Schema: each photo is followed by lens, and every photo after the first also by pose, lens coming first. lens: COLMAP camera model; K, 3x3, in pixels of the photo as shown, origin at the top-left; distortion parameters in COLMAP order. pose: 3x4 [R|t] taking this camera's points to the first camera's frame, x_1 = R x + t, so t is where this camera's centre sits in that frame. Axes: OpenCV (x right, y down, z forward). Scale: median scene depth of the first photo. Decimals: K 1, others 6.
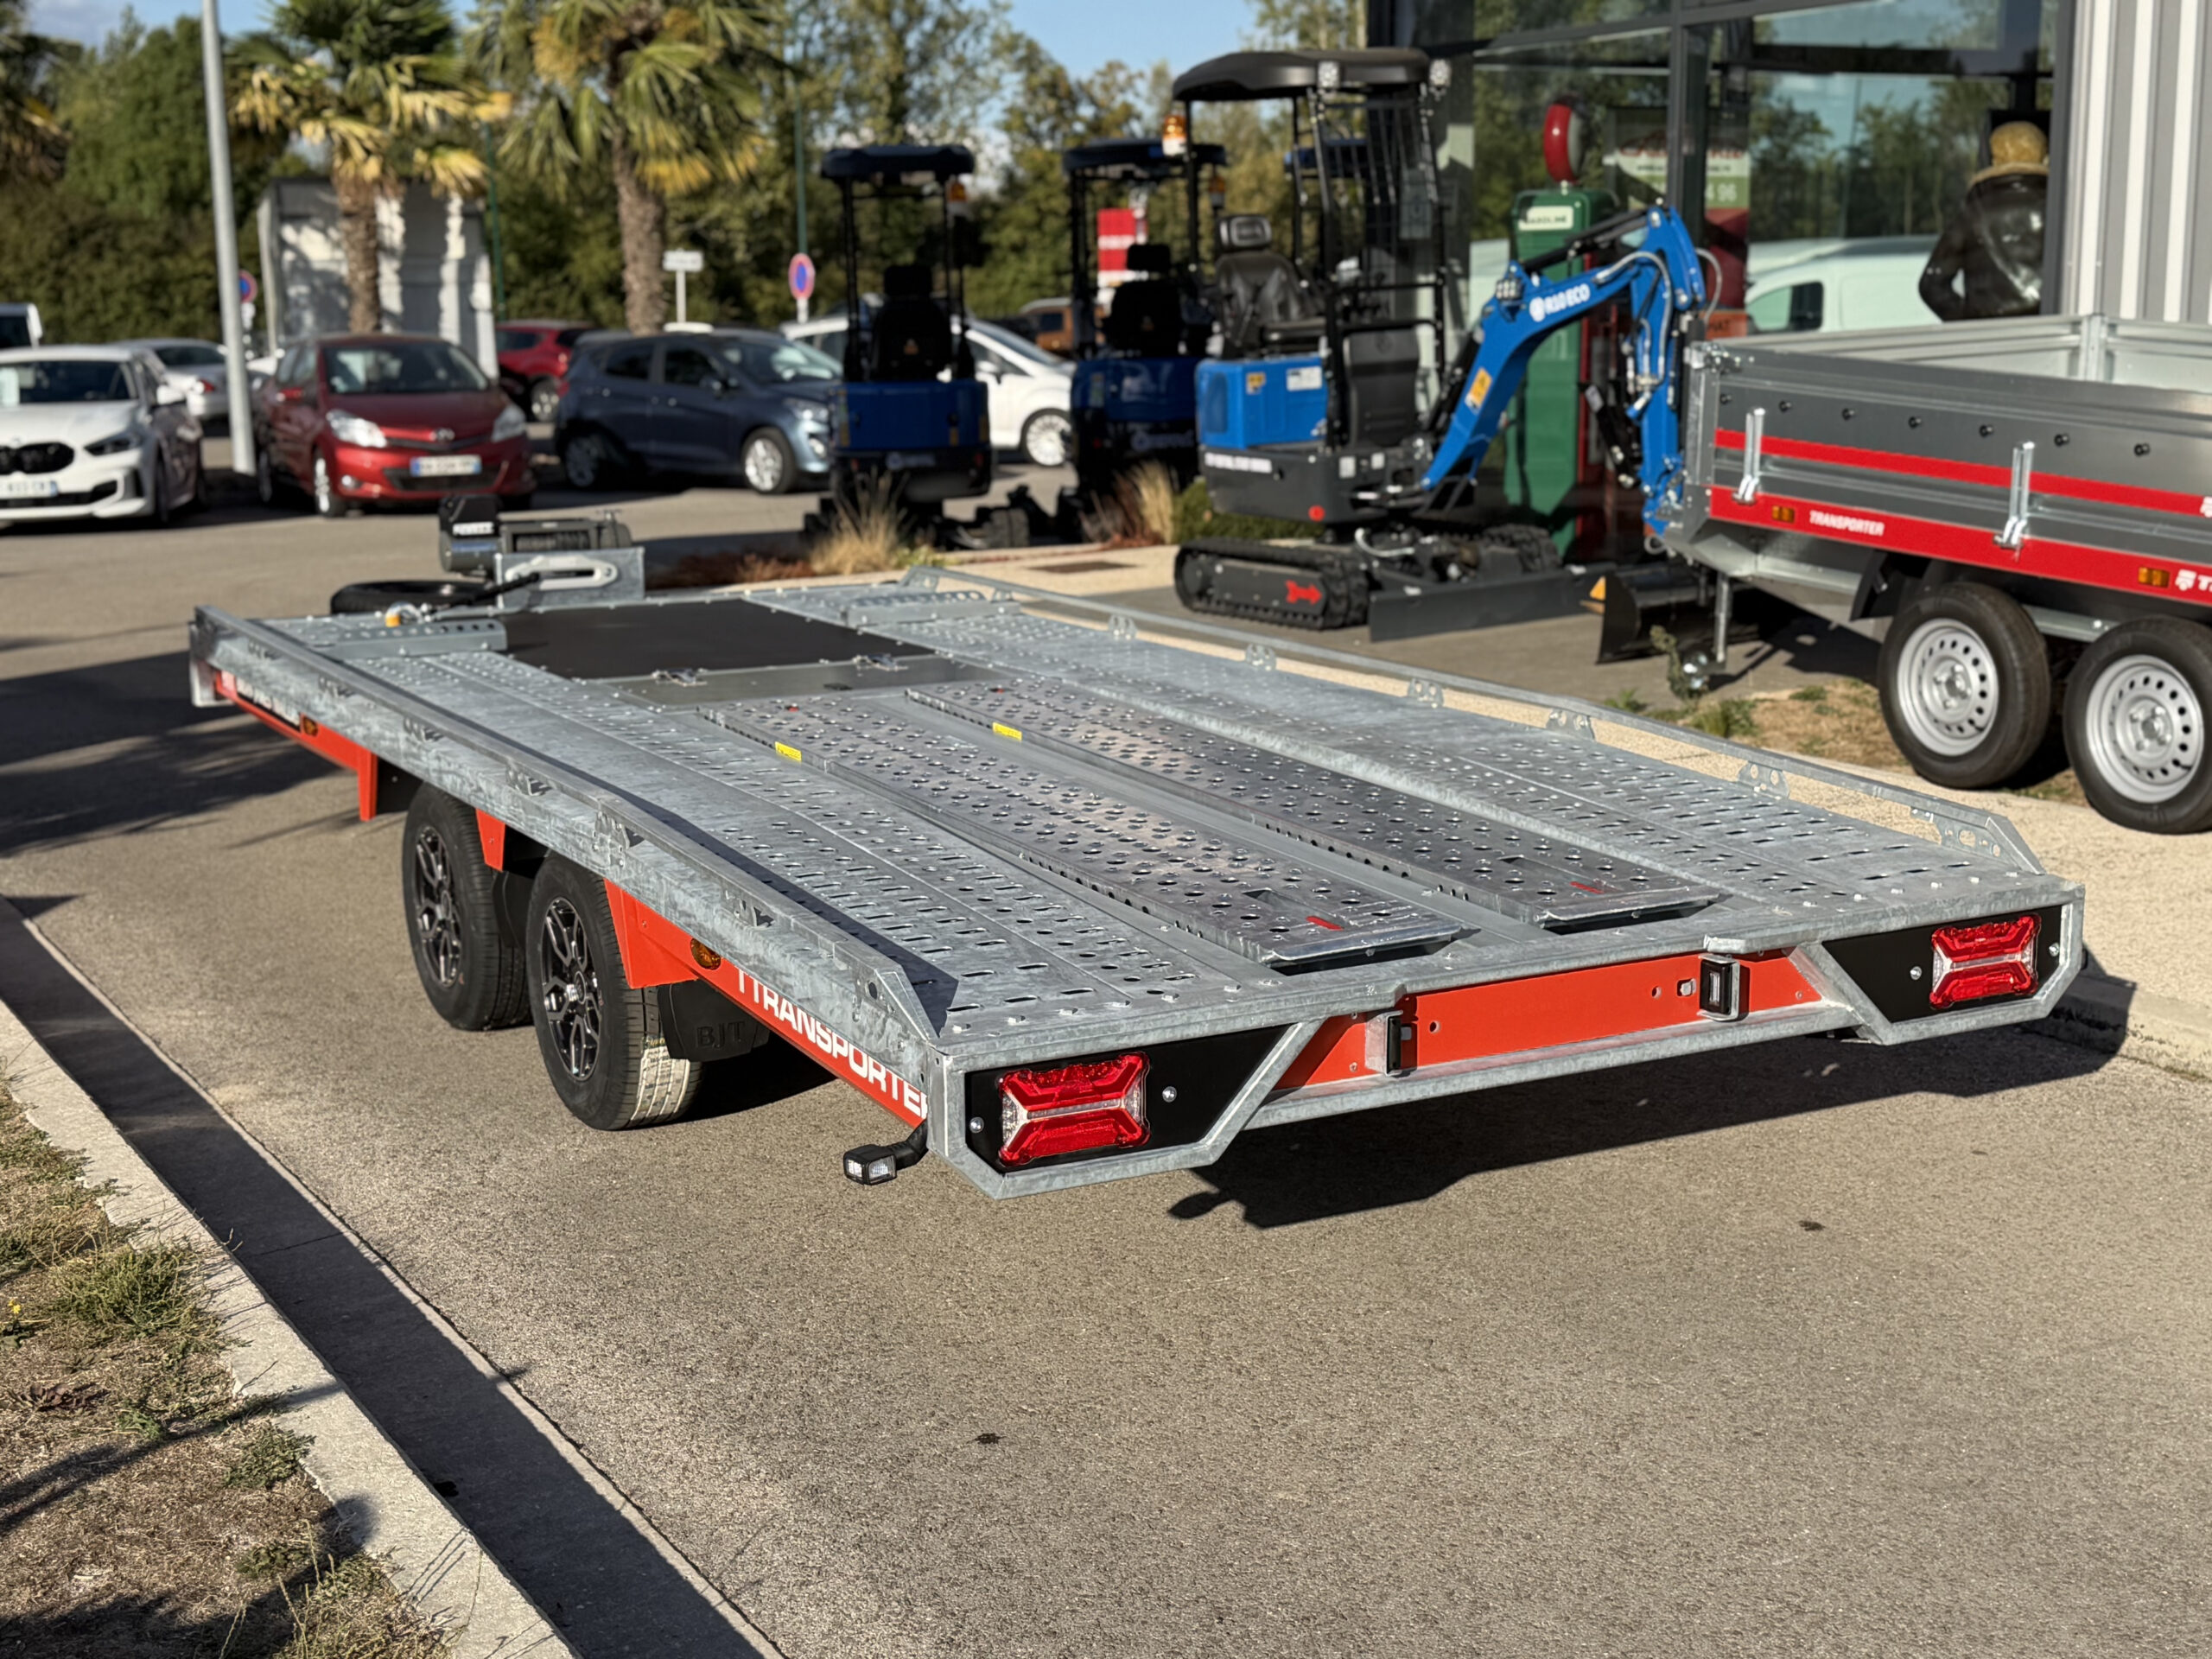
lens RADIAL K [[2868.7, 0, 1111.2], [0, 2868.7, 841.8], [0, 0, 1]] dist [0.177379, -0.310280]
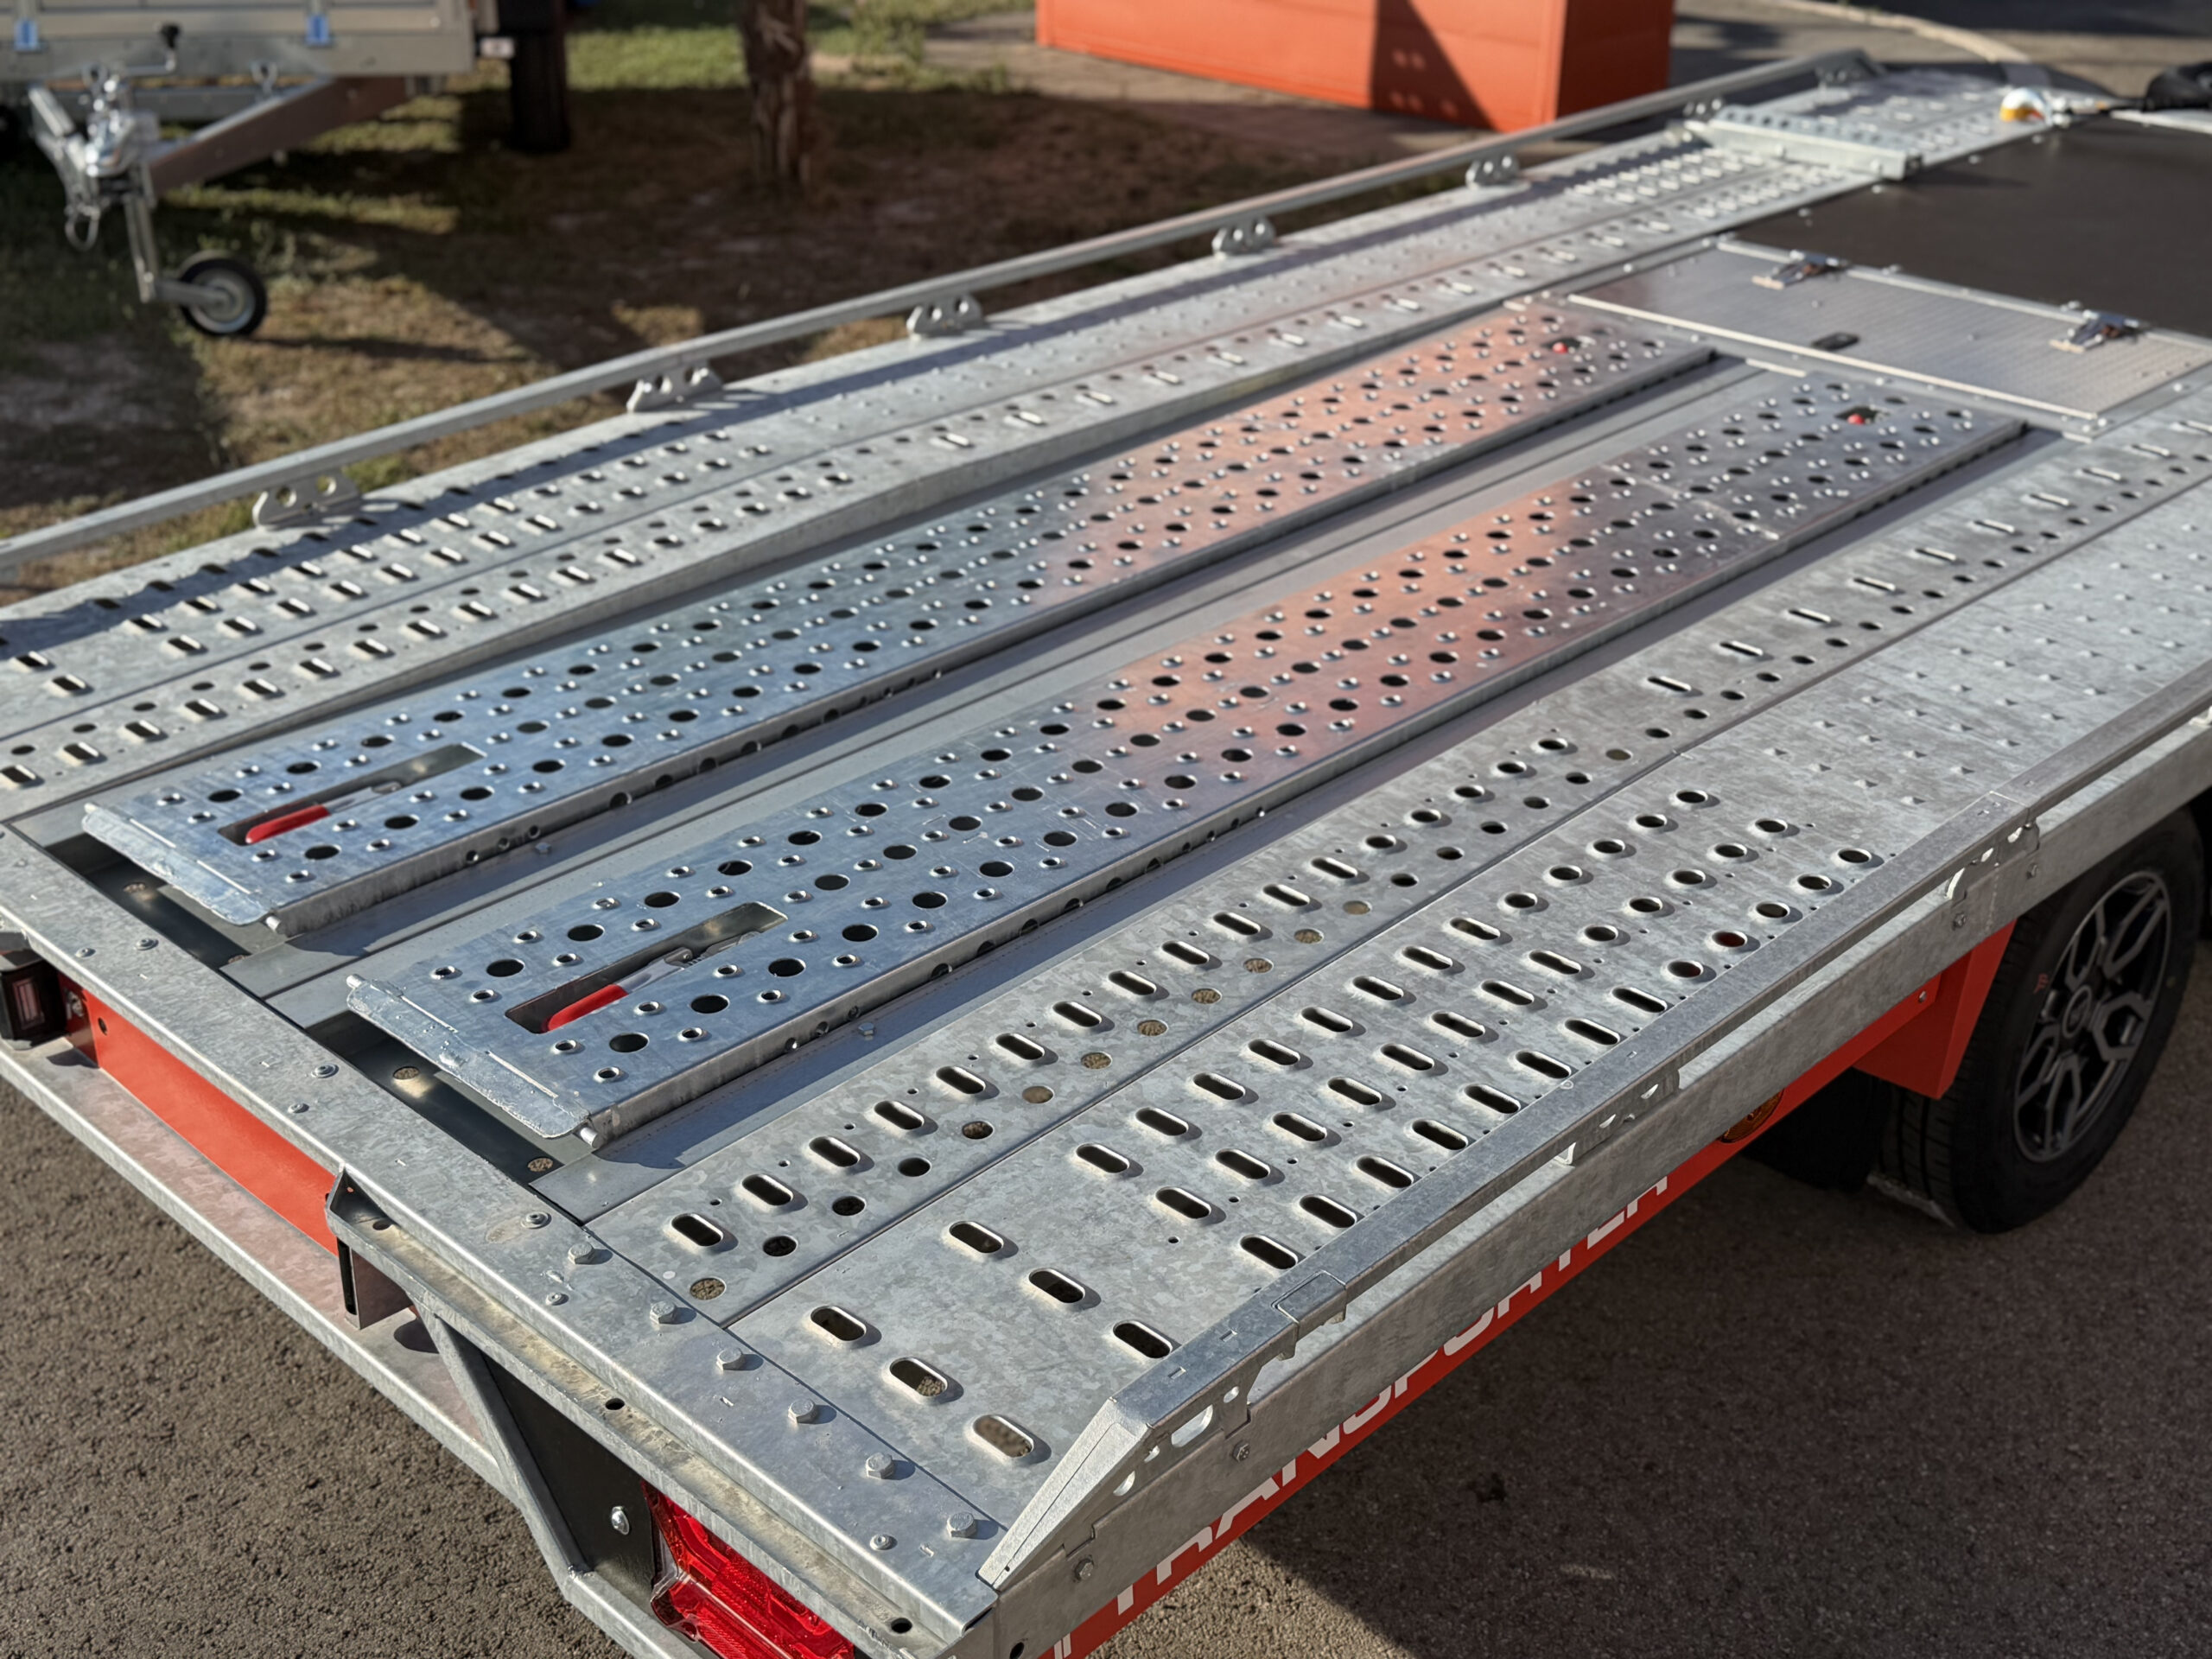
lens RADIAL K [[2618.6, 0, 1113.4], [0, 2618.6, 820.9], [0, 0, 1]] dist [0.202398, -0.497054]
pose [[0.286231, 0.436668, -0.852873, 0.235053], [-0.195844, 0.897986, 0.394038, -0.090314], [0.937932, 0.054244, 0.342550, 0.357136]]
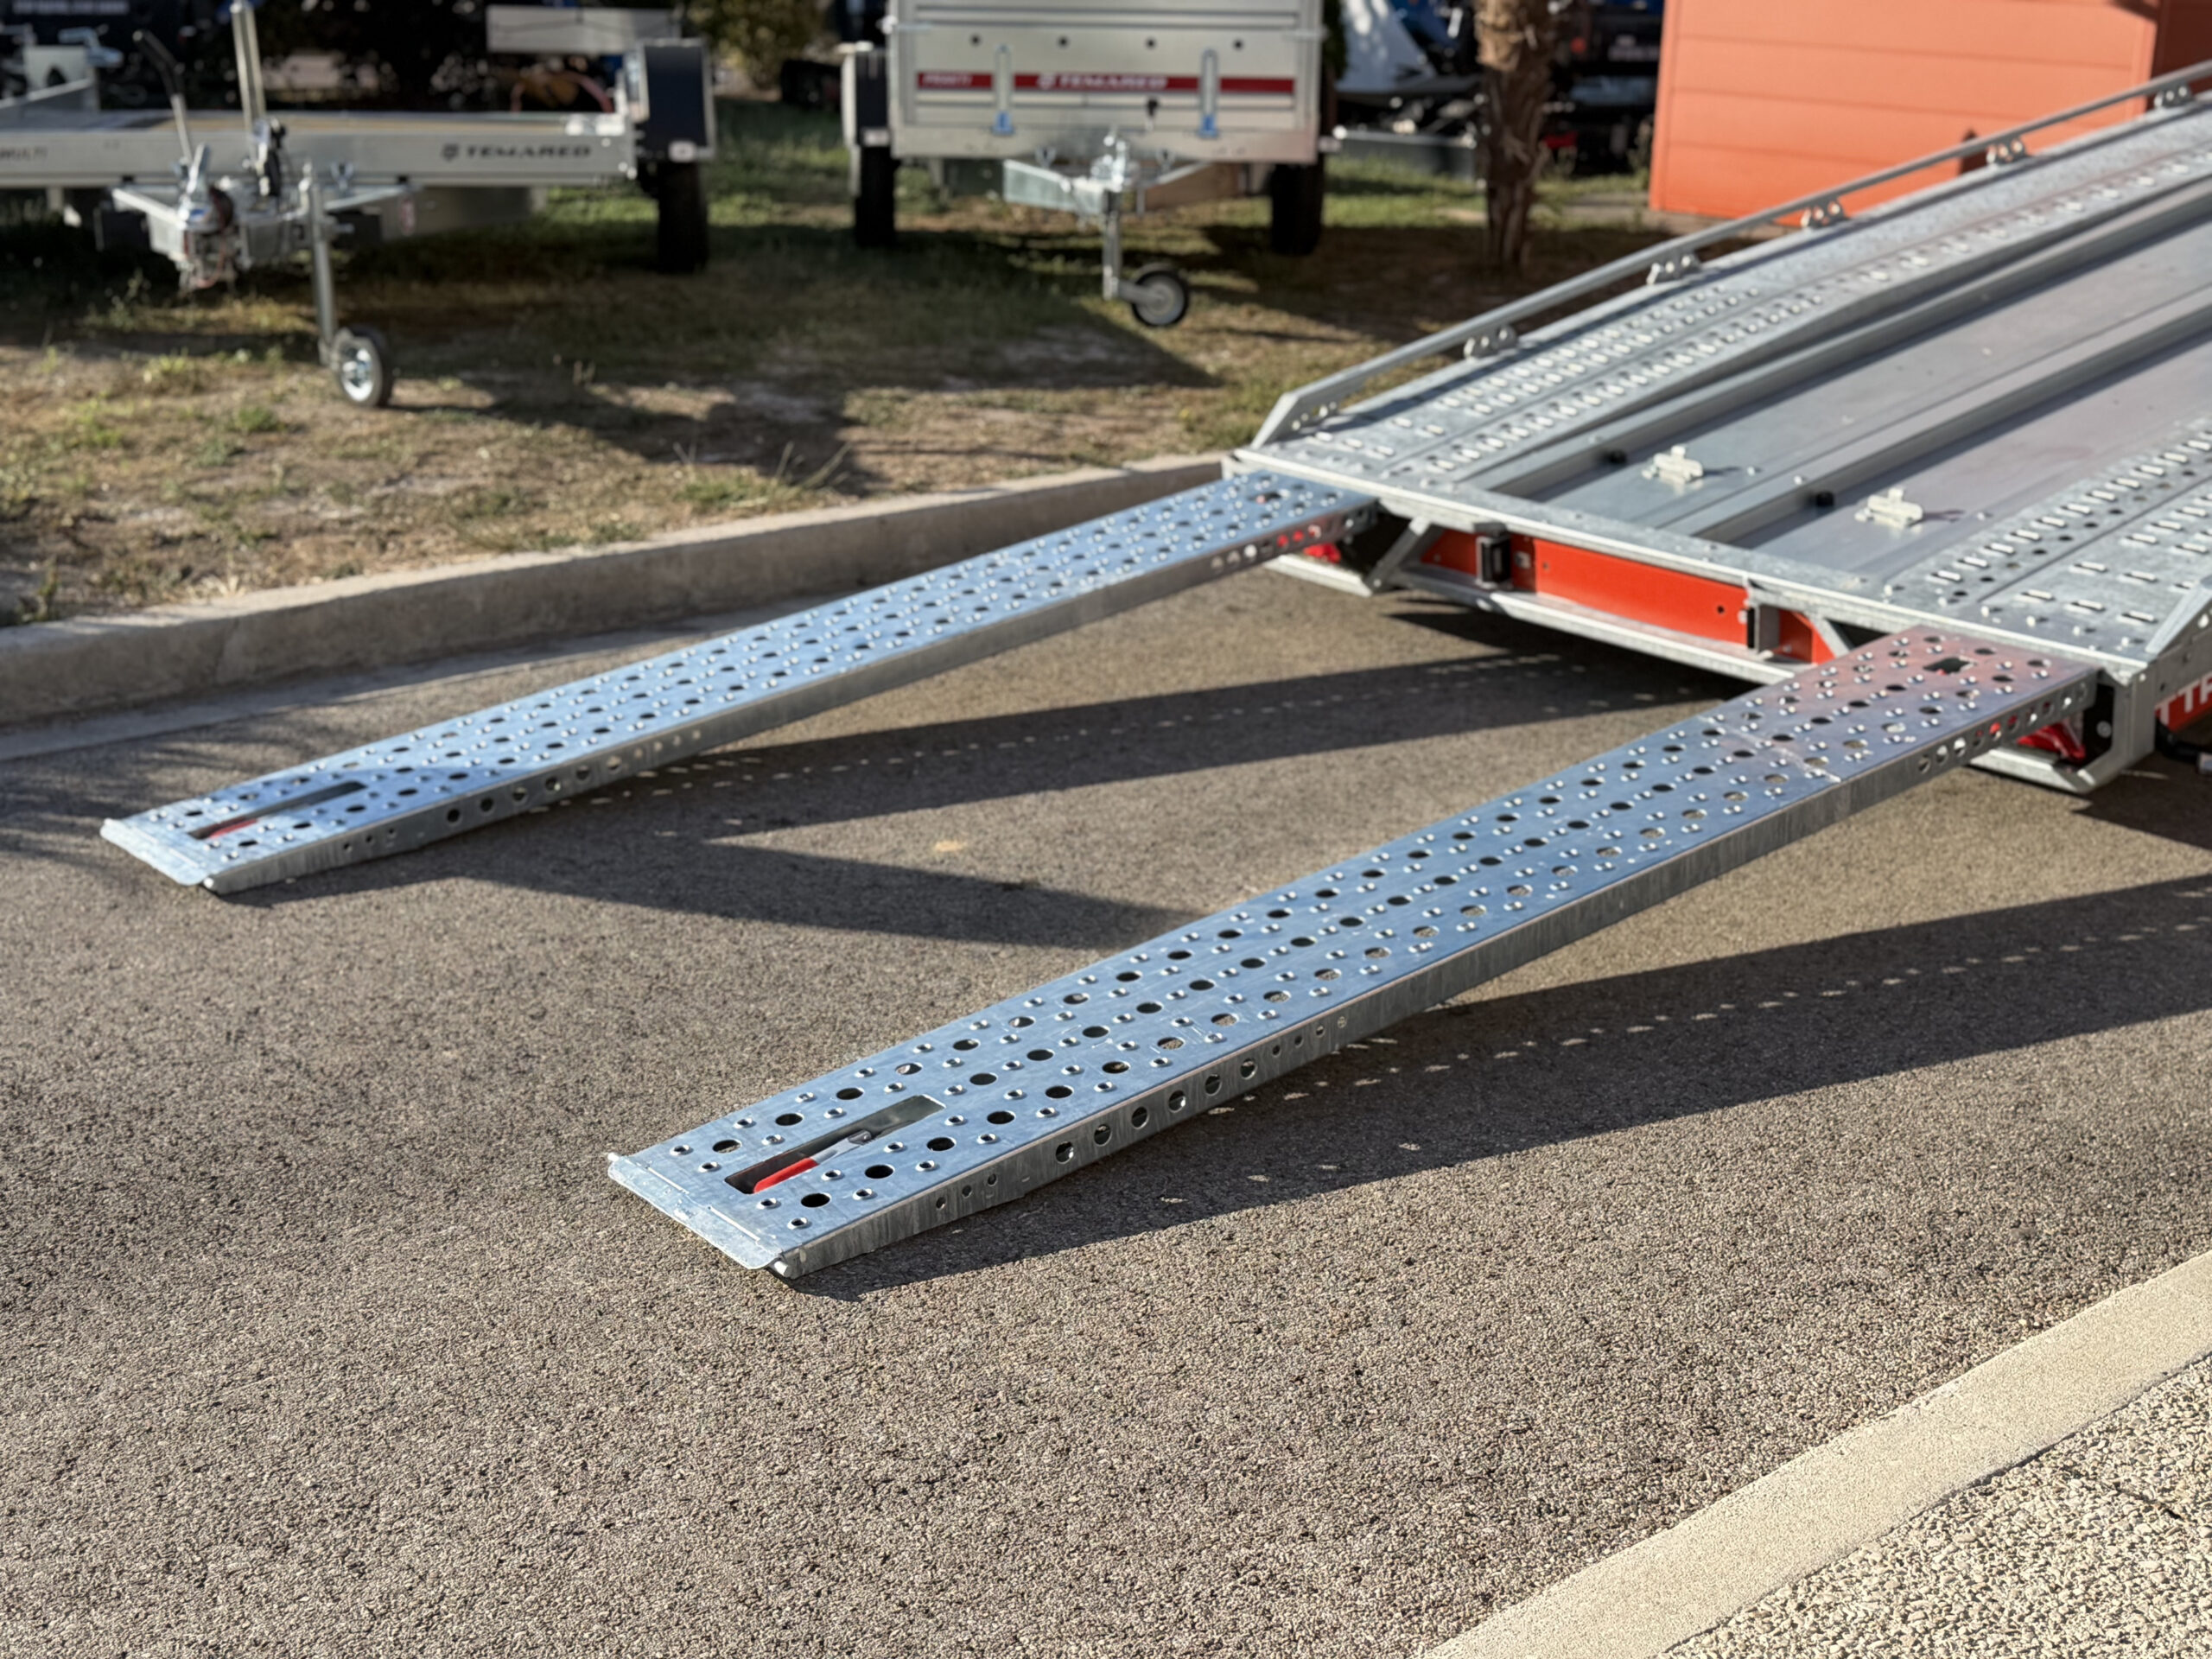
lens RADIAL K [[2868.7, 0, 1111.2], [0, 2868.7, 841.8], [0, 0, 1]] dist [0.177379, -0.310280]
pose [[0.175941, 0.327163, -0.928445, 0.451195], [-0.207009, 0.934364, 0.290020, -0.031919], [0.962389, 0.141170, 0.232118, 0.203327]]
